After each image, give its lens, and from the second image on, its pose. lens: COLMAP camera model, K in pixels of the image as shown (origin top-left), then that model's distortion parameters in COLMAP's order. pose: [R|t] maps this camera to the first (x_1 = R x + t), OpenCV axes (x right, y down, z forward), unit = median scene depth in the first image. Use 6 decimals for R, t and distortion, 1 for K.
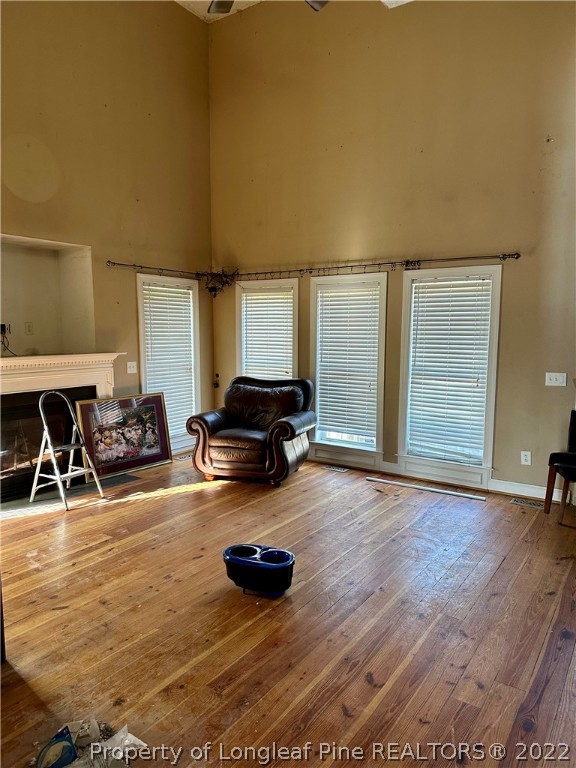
lens RADIAL K [[534.7, 0, 289.2], [0, 534.7, 382.4], [0, 0, 1]] dist [0.054653, -0.061957]
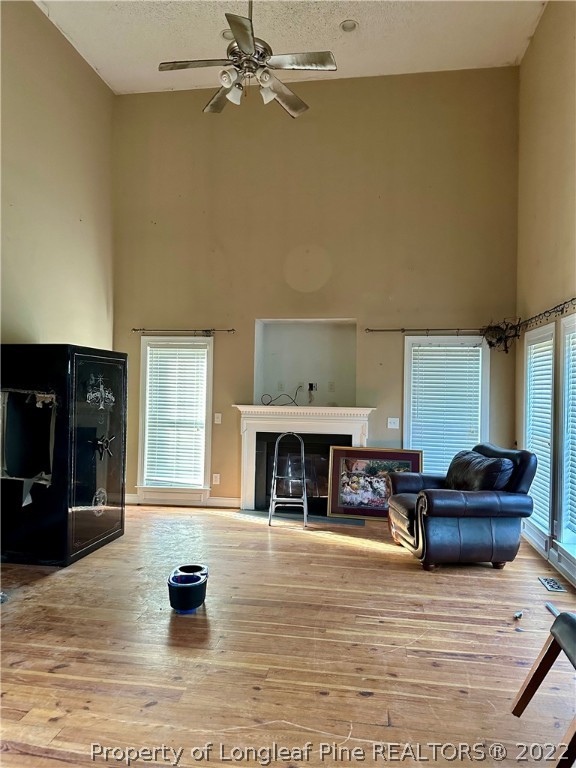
lens RADIAL K [[534.7, 0, 288.2], [0, 534.7, 385.8], [0, 0, 1]] dist [0.054653, -0.061957]
pose [[0.423086, -0.002953, -0.906085, 0.618675], [-0.105586, 0.993021, -0.052538, -0.025219], [0.899916, 0.117898, 0.419822, 0.375406]]
